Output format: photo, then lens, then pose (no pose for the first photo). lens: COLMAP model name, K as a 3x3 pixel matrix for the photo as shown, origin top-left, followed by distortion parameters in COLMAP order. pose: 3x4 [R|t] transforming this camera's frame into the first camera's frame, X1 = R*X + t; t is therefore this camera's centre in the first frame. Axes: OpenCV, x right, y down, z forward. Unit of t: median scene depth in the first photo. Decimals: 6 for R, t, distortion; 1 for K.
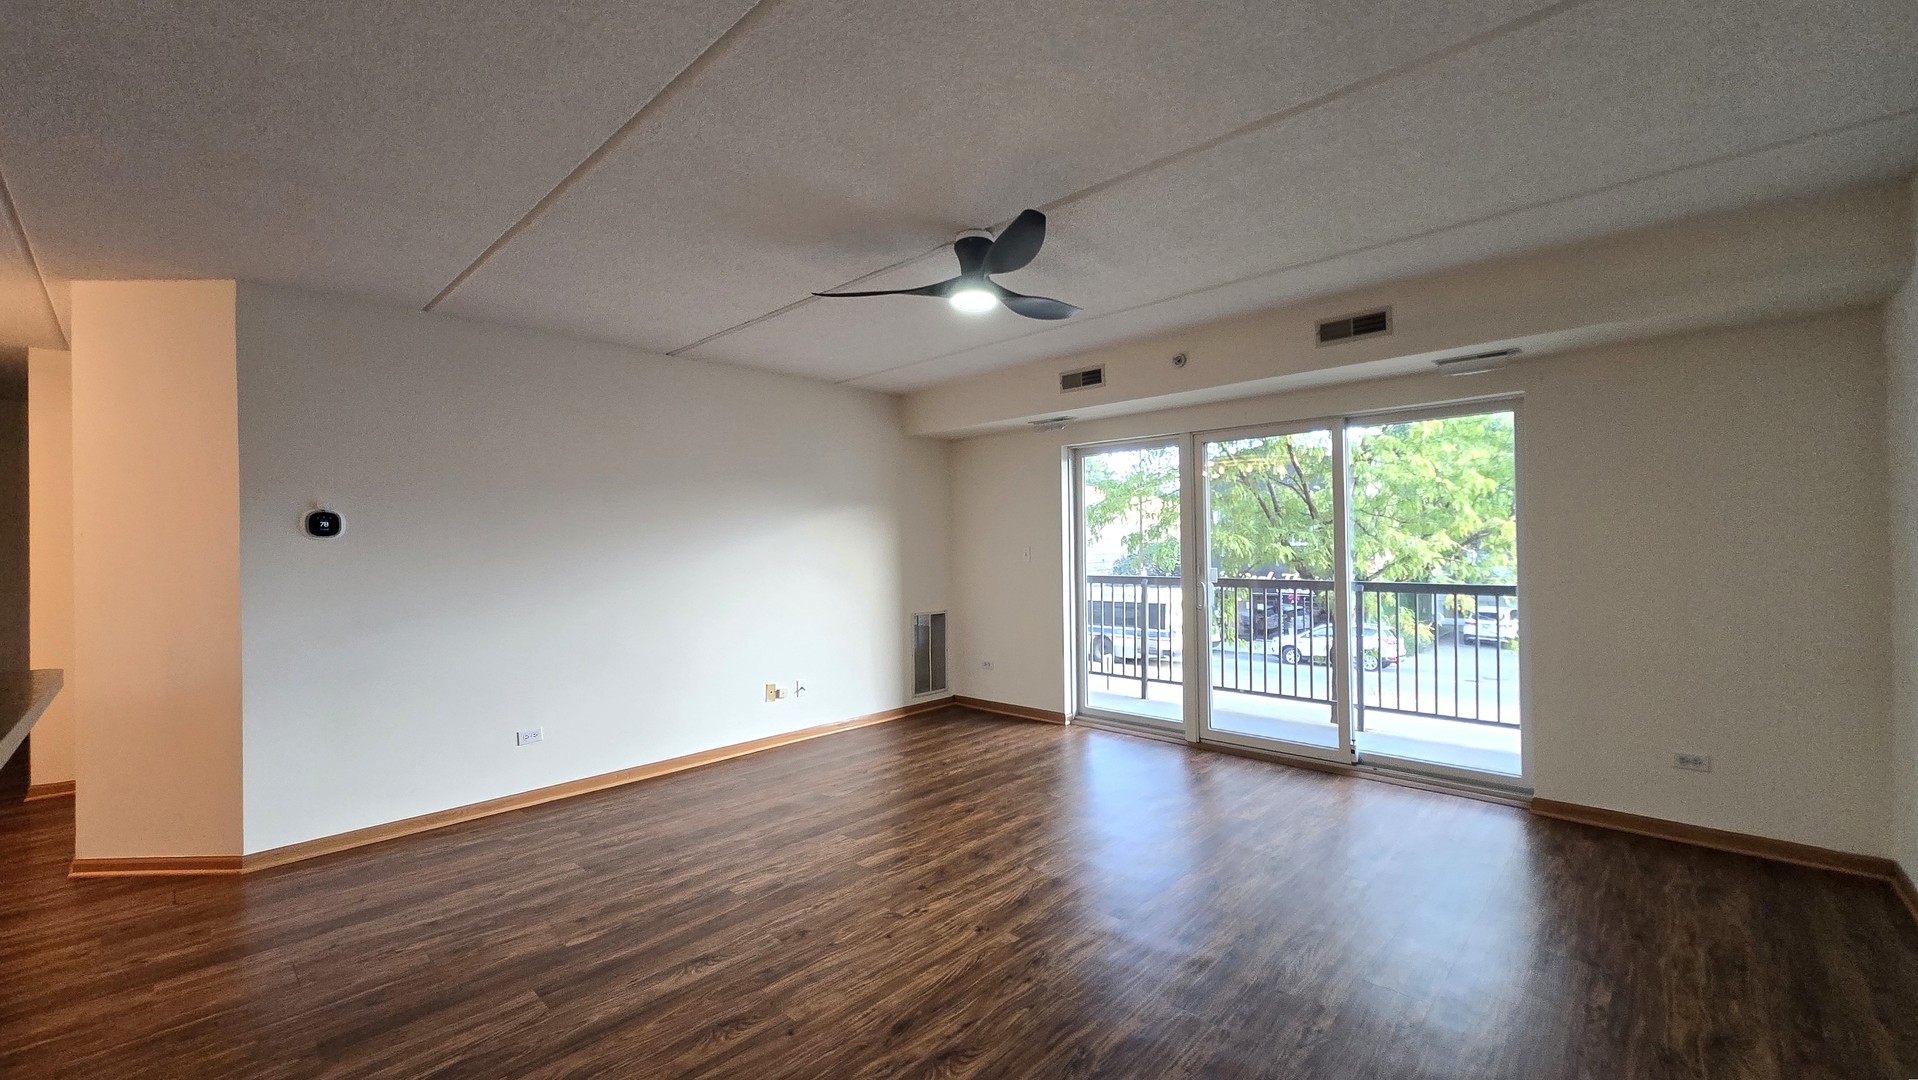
lens RADIAL K [[765.1, 0, 955.5], [0, 765.1, 535.2], [0, 0, 1]] dist [0.000258, 0.000054]
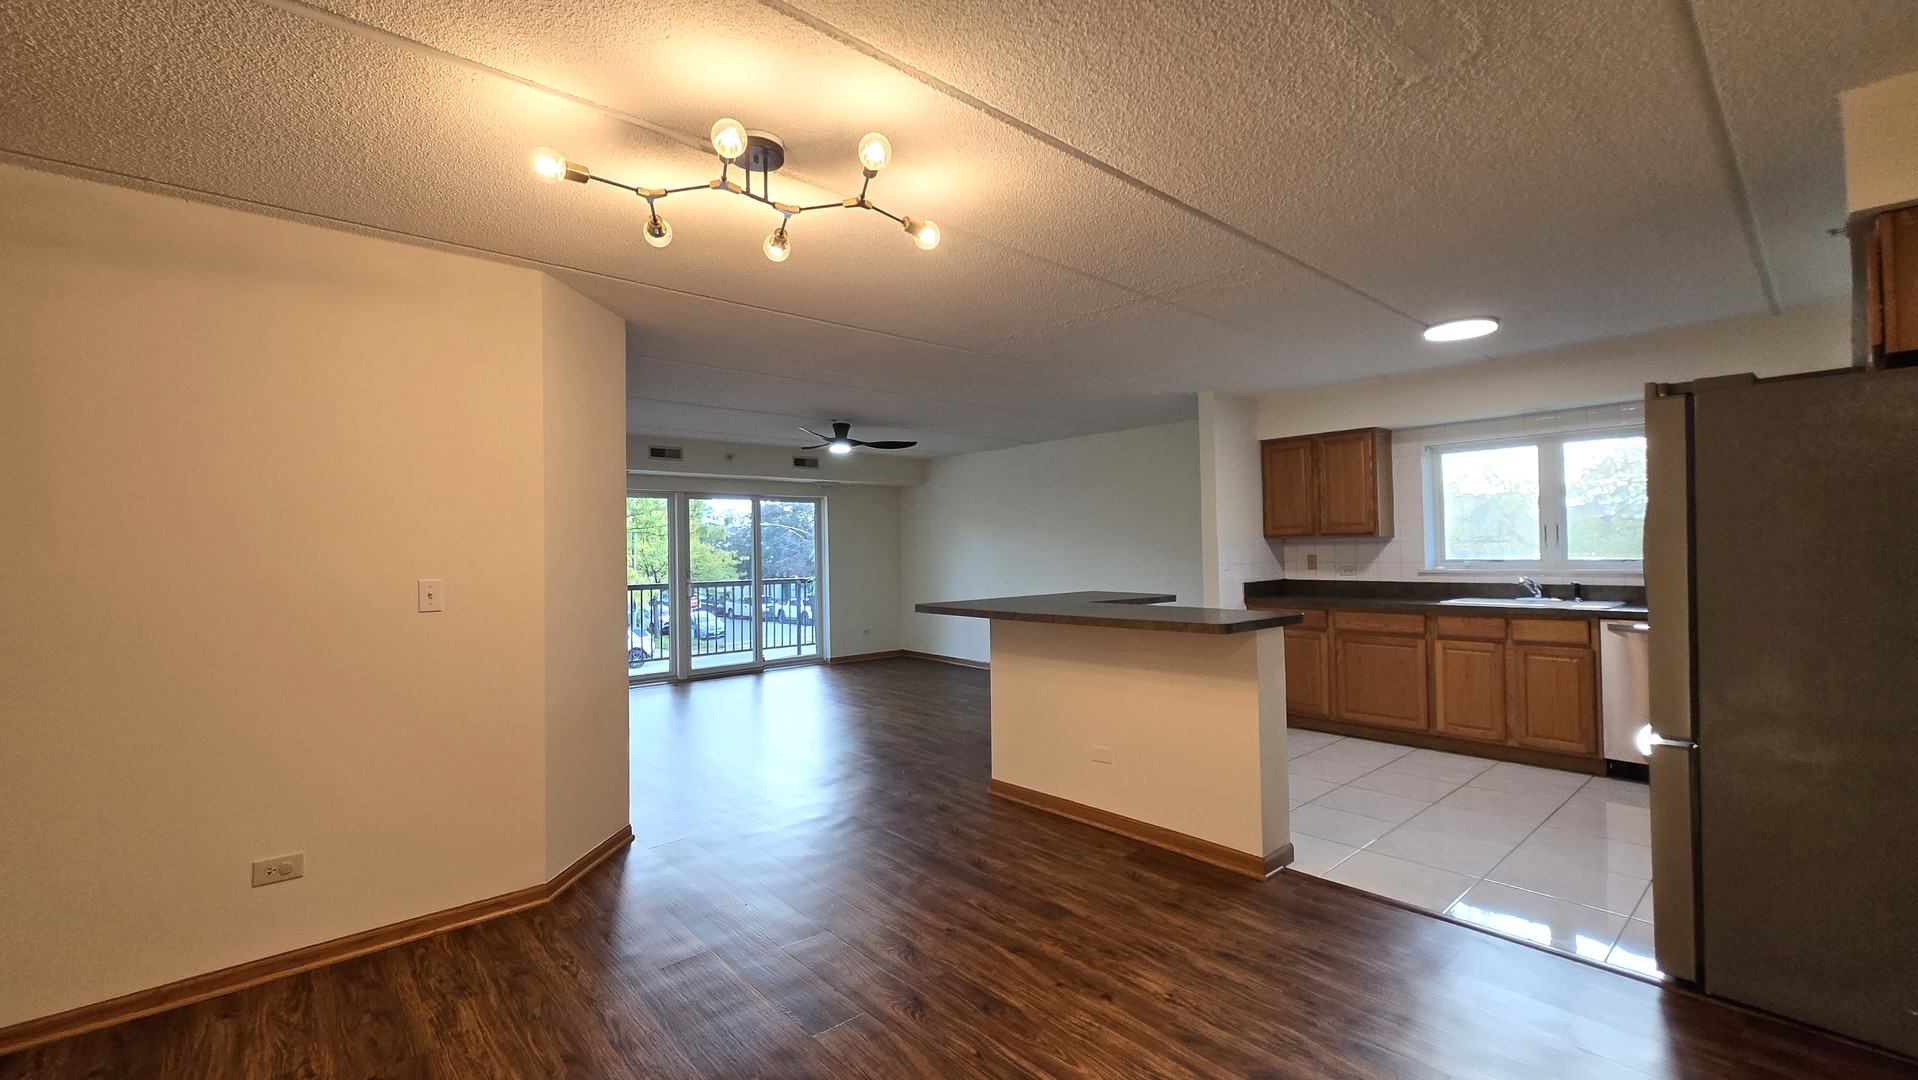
lens RADIAL K [[776.3, 0, 955.2], [0, 776.3, 535.3], [0, 0, 1]] dist [-0.001247, -0.000022]
pose [[0.082786, 0.033078, 0.996018, -2.186983], [0.007442, 0.999401, -0.033809, 0.035924], [-0.996540, 0.010211, 0.082490, 0.449265]]
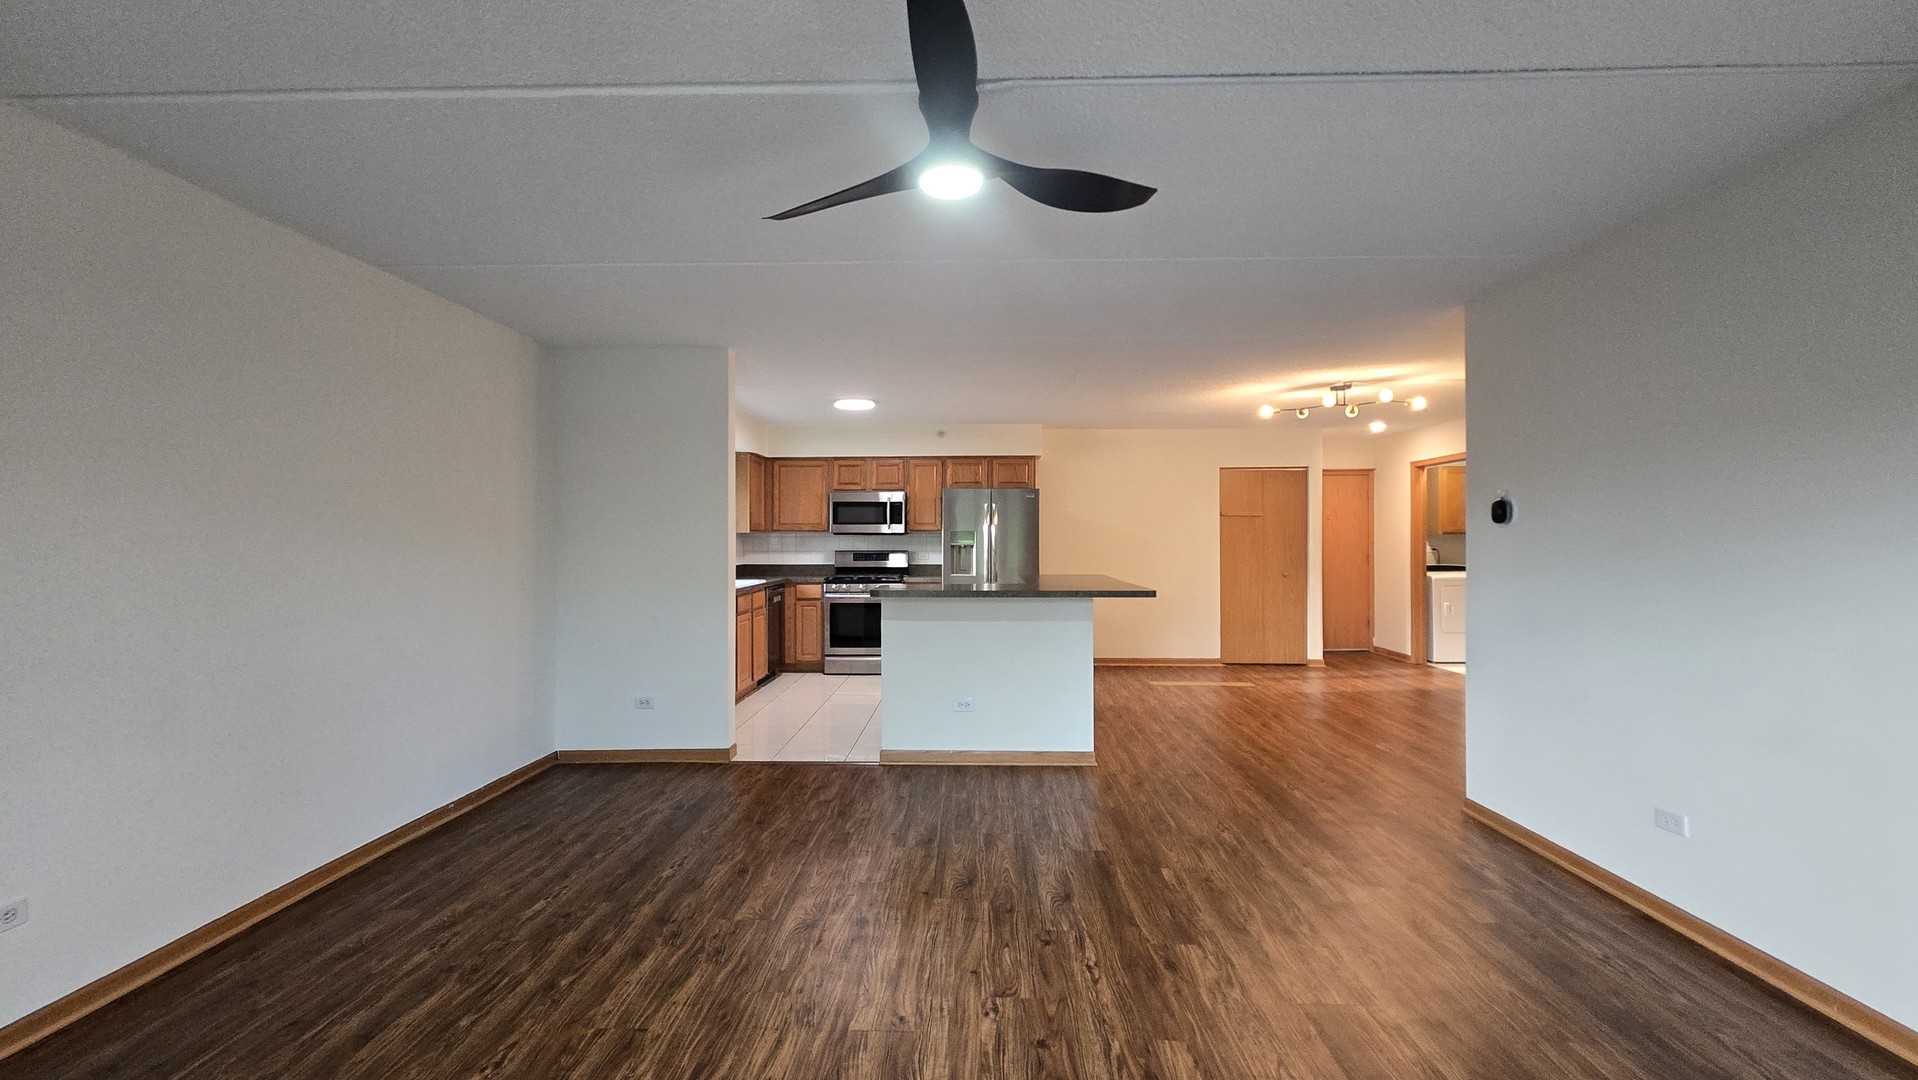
lens RADIAL K [[765.1, 0, 955.5], [0, 765.1, 535.2], [0, 0, 1]] dist [0.000258, 0.000054]
pose [[-0.742087, 0.012676, -0.670184, 0.459221], [0.017498, 0.999847, -0.000463, 0.006401], [0.670076, -0.012070, -0.742195, 1.444429]]
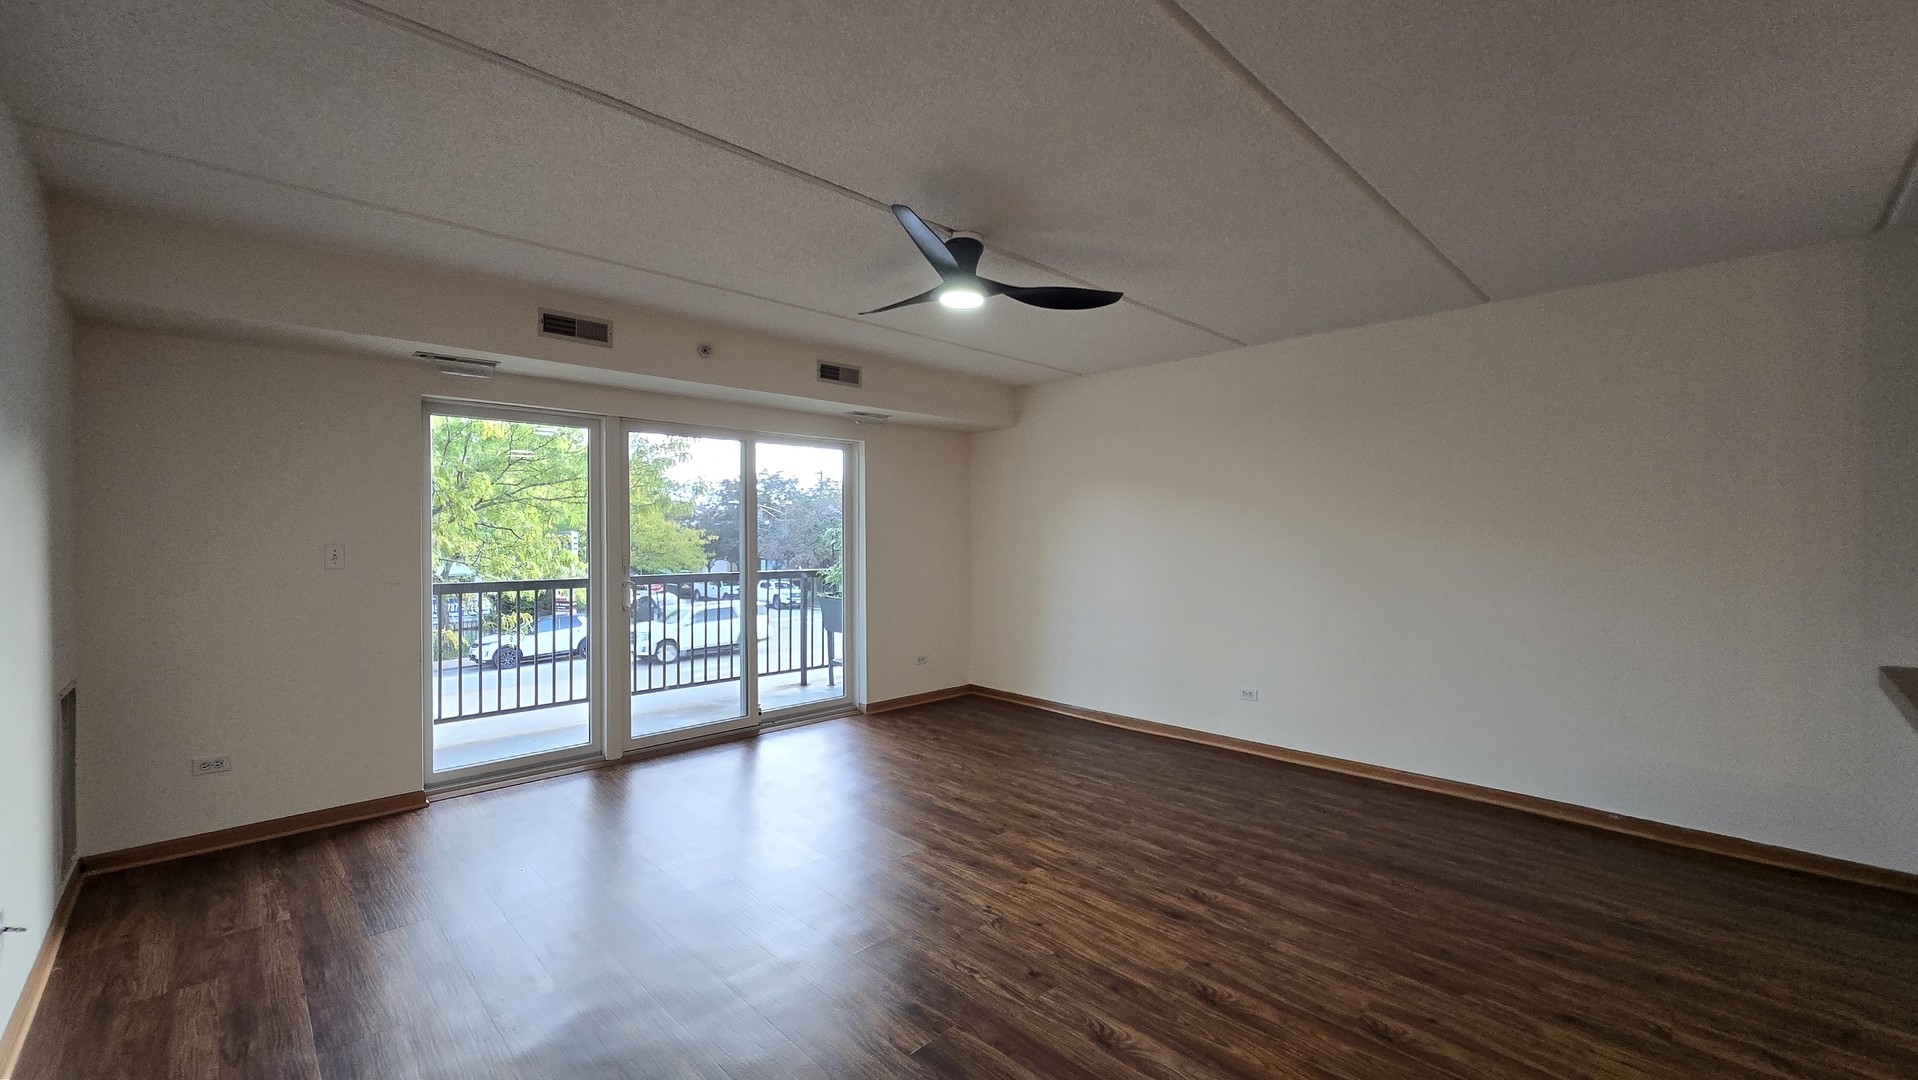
lens RADIAL K [[765.1, 0, 955.5], [0, 765.1, 535.2], [0, 0, 1]] dist [0.000258, 0.000054]
pose [[0.038898, 0.011518, 0.999177, -0.959094], [-0.006846, 0.999913, -0.011260, 0.021103], [-0.999220, -0.006402, 0.038973, 0.932297]]
